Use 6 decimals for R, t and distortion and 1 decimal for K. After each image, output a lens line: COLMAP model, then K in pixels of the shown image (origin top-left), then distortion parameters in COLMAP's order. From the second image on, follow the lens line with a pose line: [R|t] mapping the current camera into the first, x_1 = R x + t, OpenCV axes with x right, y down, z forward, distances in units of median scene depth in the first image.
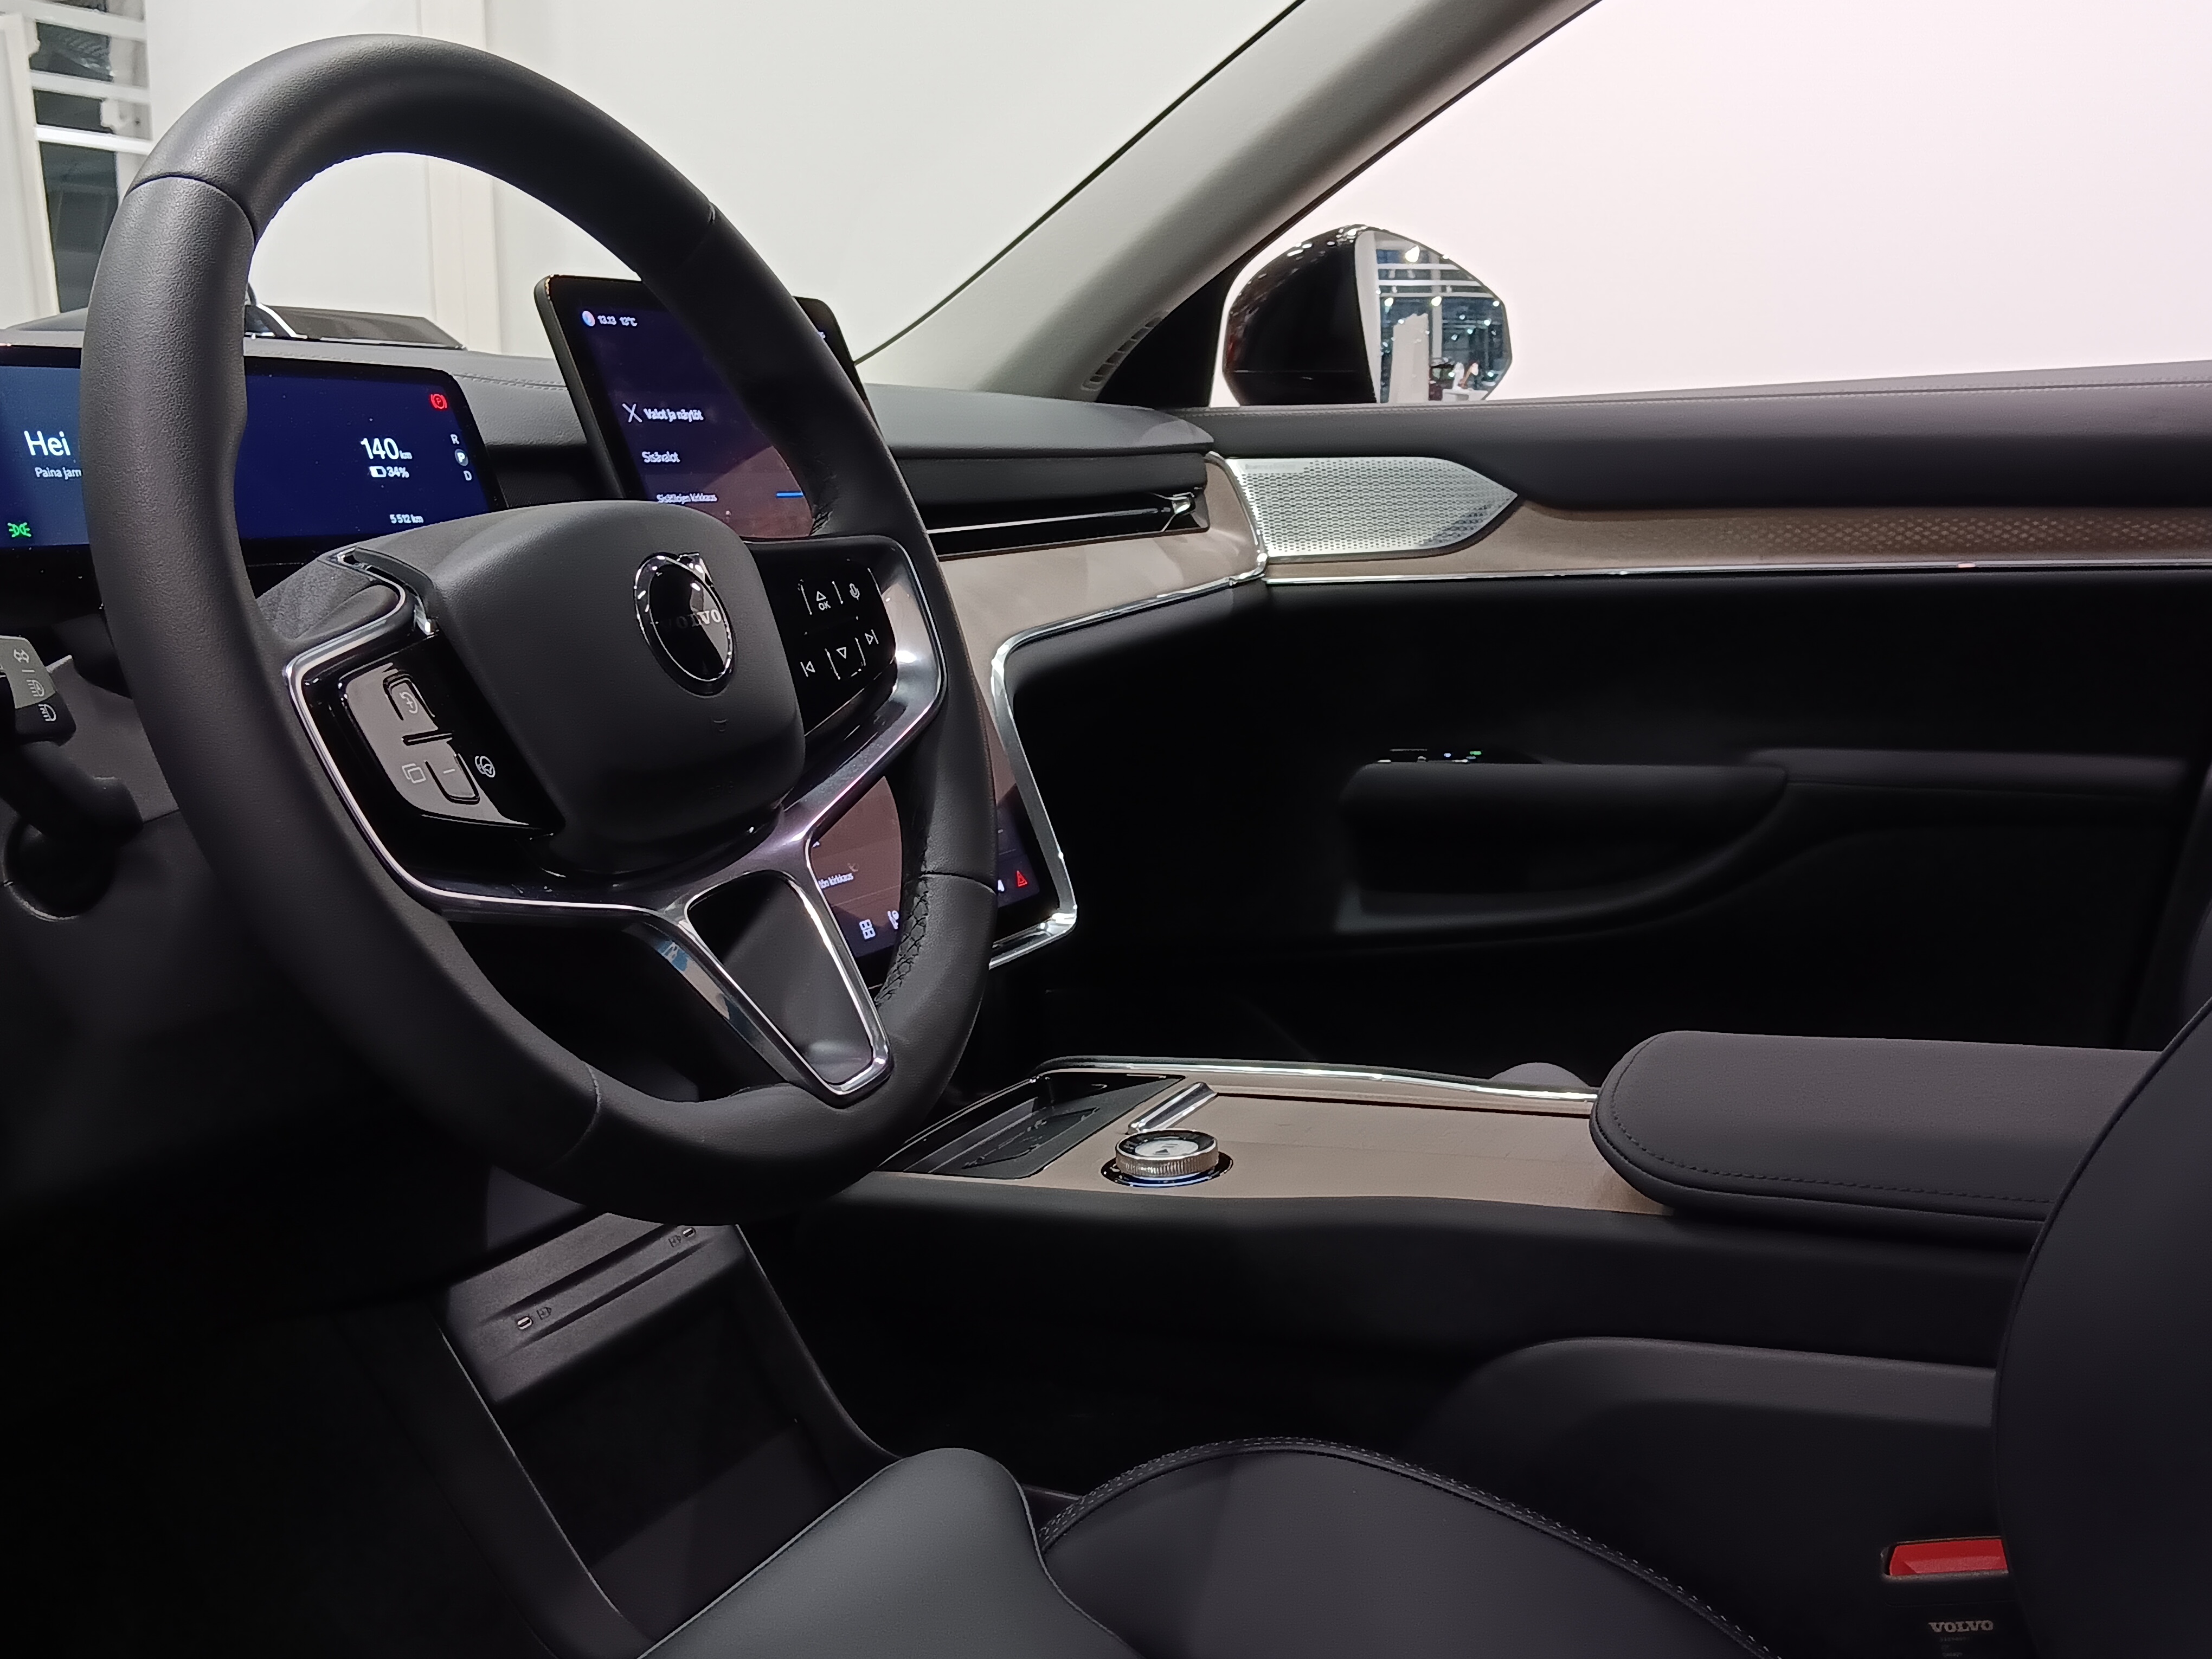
lens RADIAL K [[2732.8, 0, 1106.0], [0, 2732.8, 829.5], [0, 0, 1]] dist [0.133030, -0.205973]
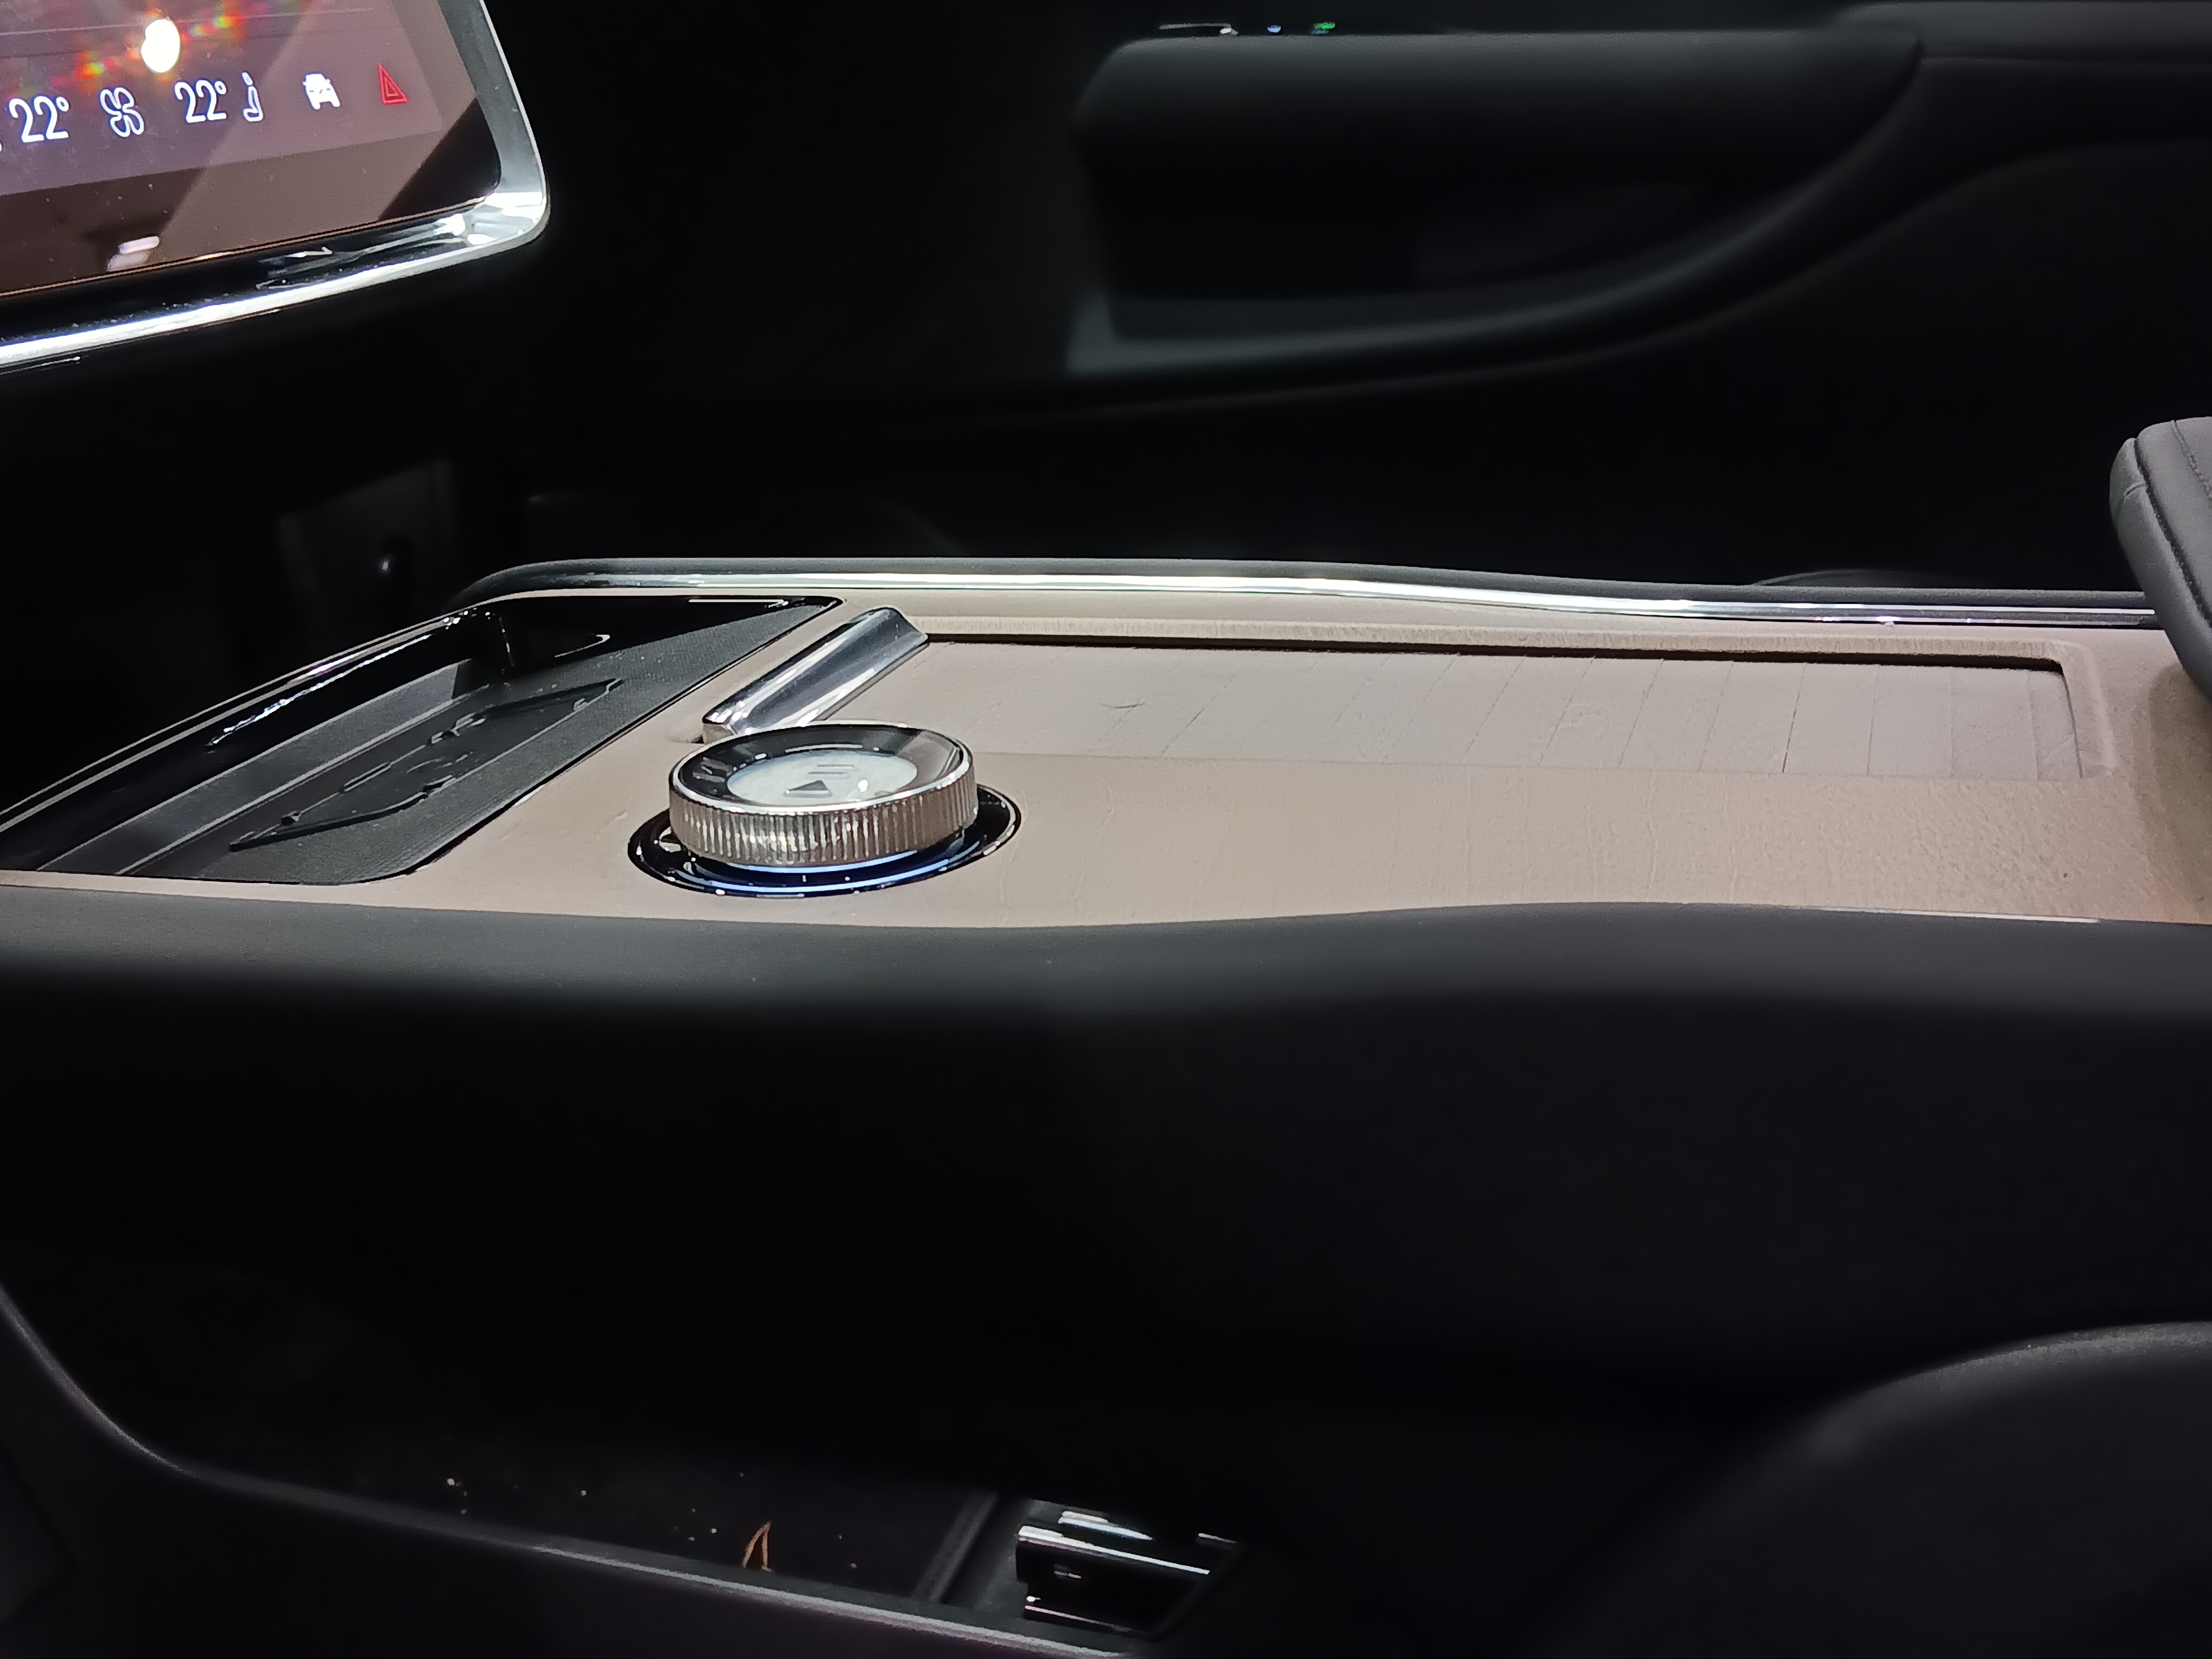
lens RADIAL K [[2732.8, 0, 1106.0], [0, 2732.8, 829.5], [0, 0, 1]] dist [0.133030, -0.205973]
pose [[0.986683, -0.032386, 0.159396, 0.002370], [0.010469, 0.990590, 0.136461, 0.069678], [-0.162315, -0.132975, 0.977738, 0.599278]]
